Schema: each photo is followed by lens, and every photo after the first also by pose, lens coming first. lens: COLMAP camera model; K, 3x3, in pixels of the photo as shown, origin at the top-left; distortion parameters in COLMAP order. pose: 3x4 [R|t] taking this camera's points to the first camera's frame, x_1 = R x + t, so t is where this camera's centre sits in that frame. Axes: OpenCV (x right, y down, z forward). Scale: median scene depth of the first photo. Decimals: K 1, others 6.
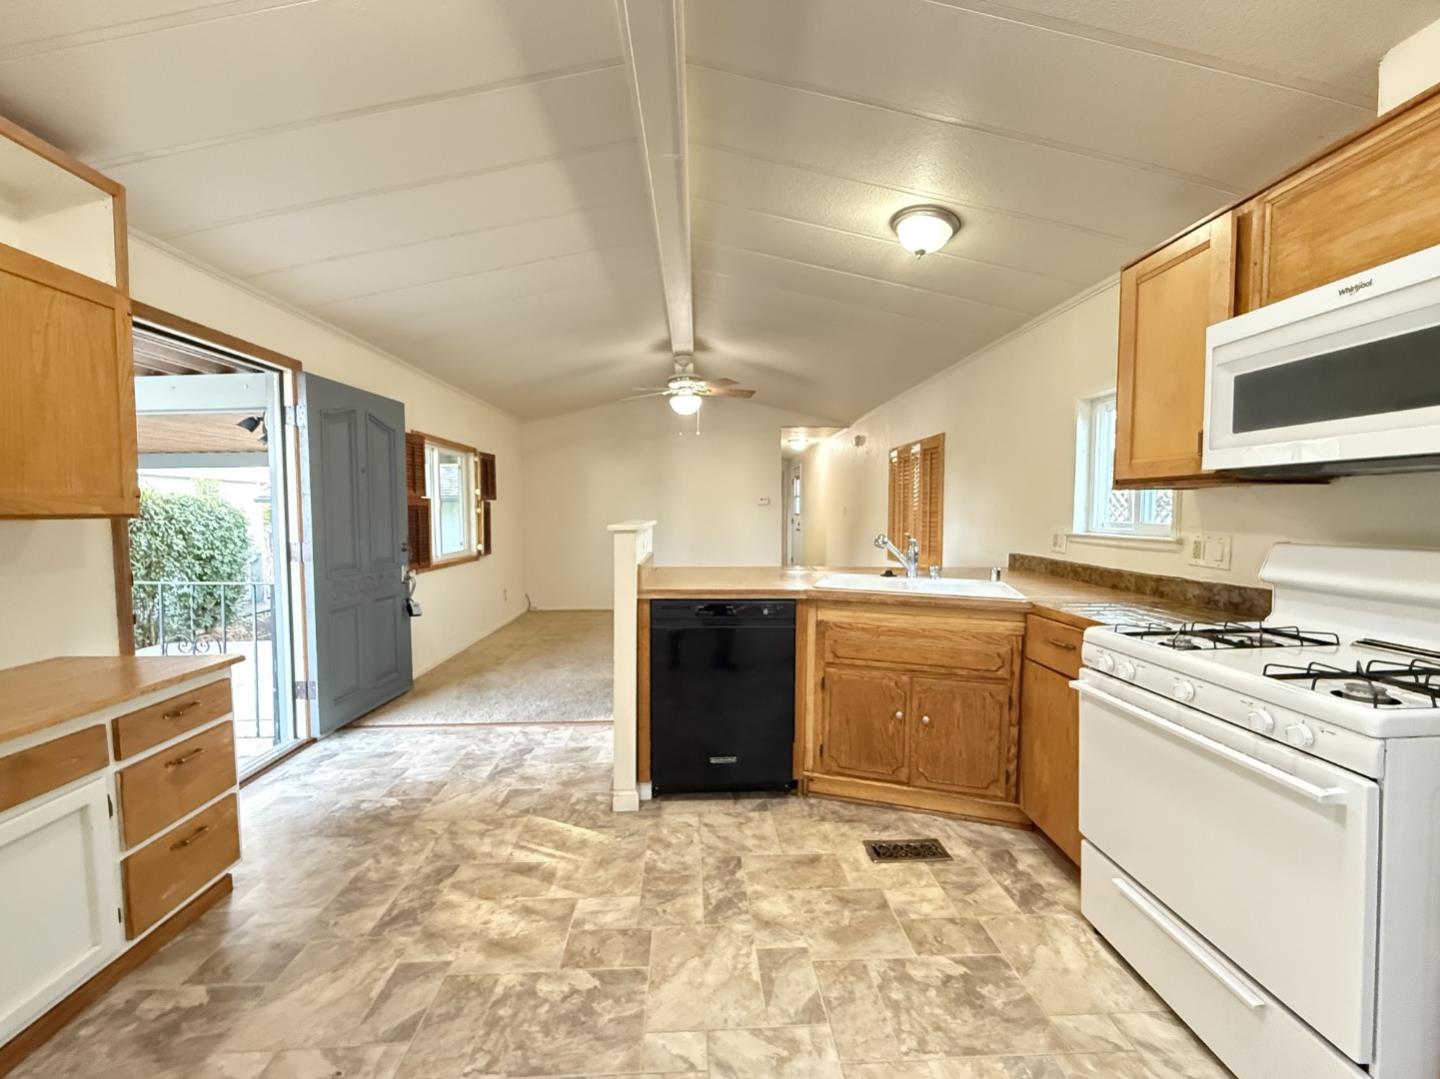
lens RADIAL K [[572.8, 0, 715.9], [0, 572.8, 540.0], [0, 0, 1]] dist [0.000262, -0.000428]
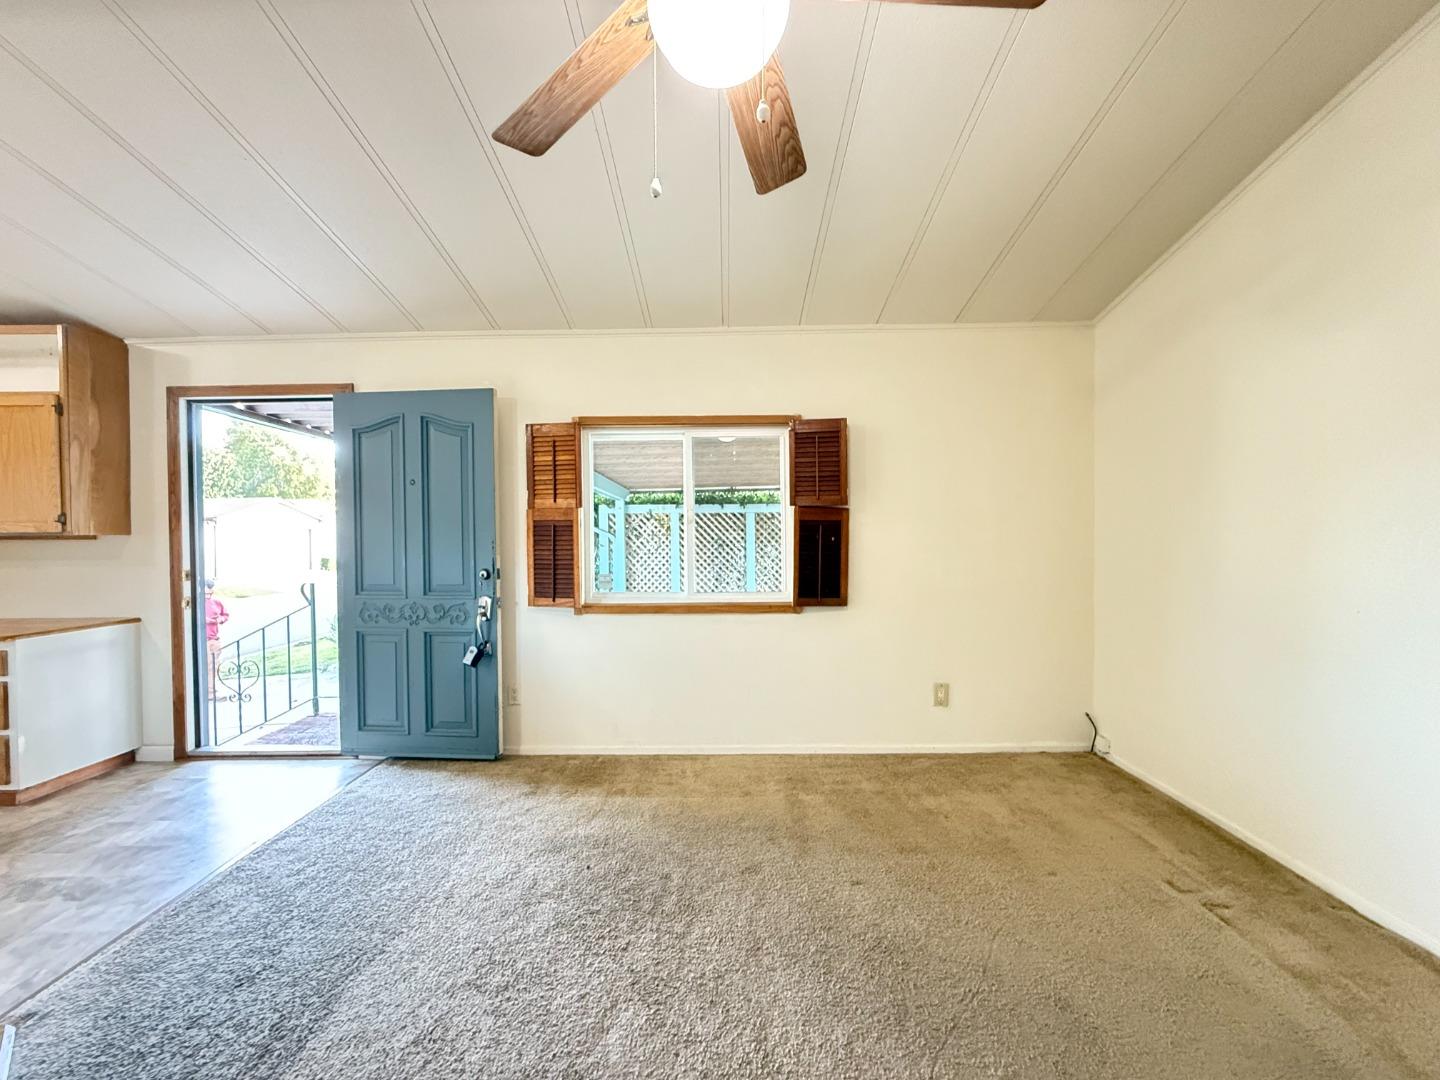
lens RADIAL K [[572.8, 0, 715.9], [0, 572.8, 540.5], [0, 0, 1]] dist [0.000262, -0.000428]
pose [[-0.046058, 0.017800, -0.998780, 0.341700], [-0.042497, 0.998901, 0.019762, -0.096136], [0.998034, 0.043355, -0.045251, 2.110481]]
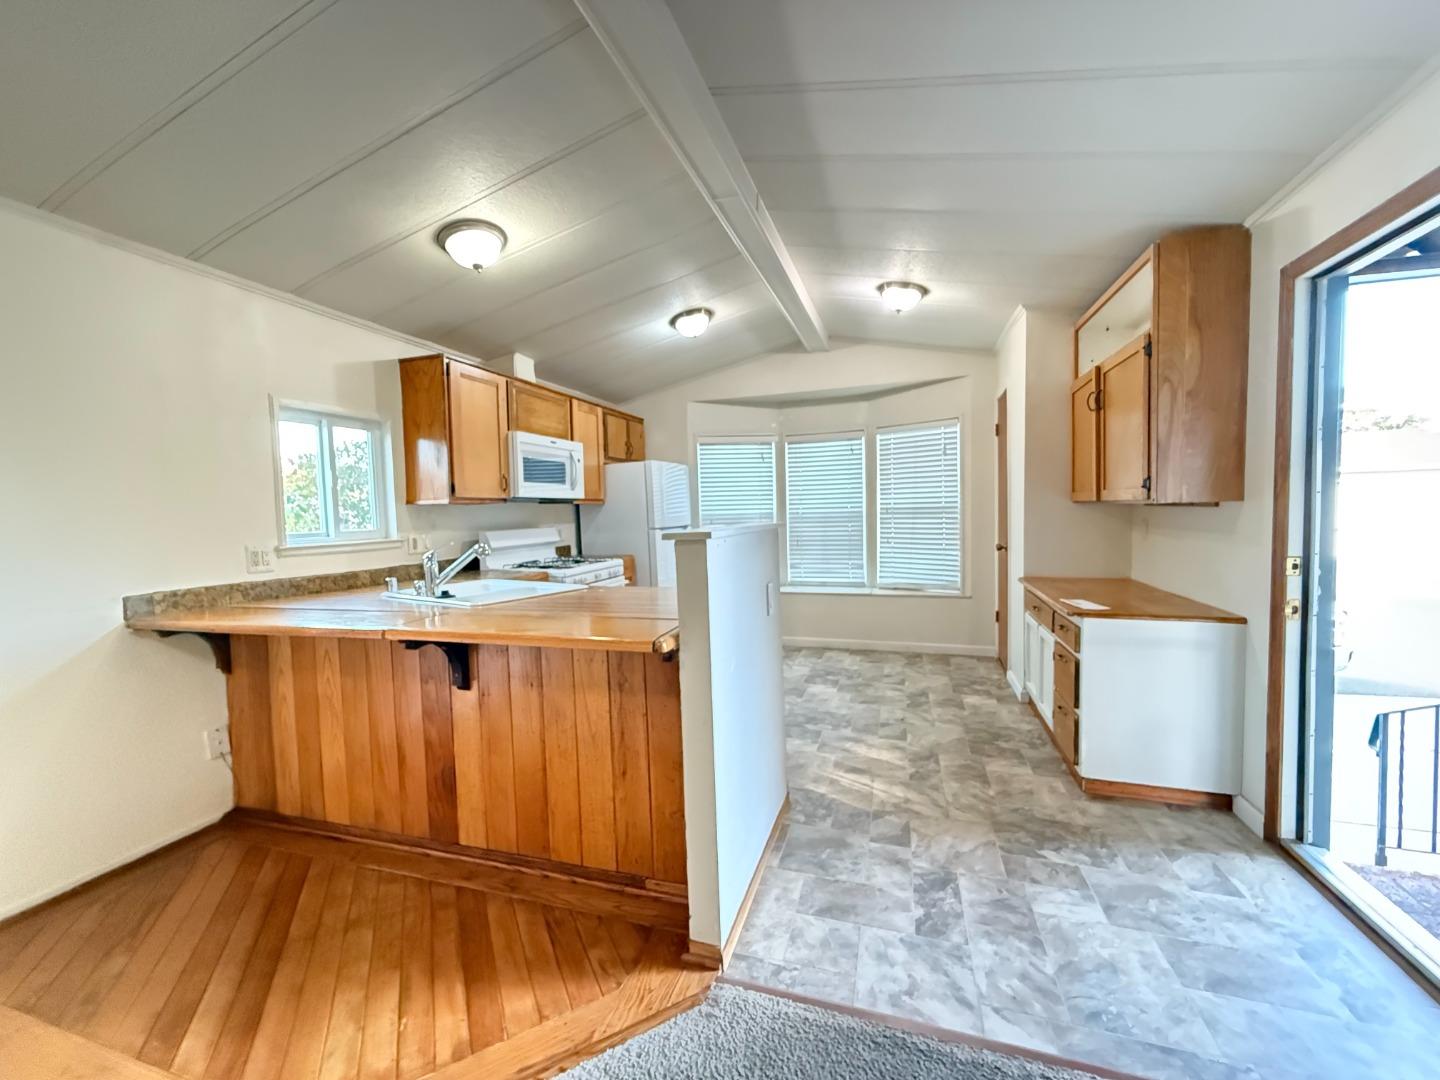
lens RADIAL K [[572.8, 0, 715.9], [0, 572.8, 540.5], [0, 0, 1]] dist [0.000262, -0.000428]
pose [[-0.936228, 0.008408, 0.351292, -0.410827], [0.046864, 0.993771, 0.101113, -0.097260], [-0.348253, 0.111128, -0.930790, 1.897268]]
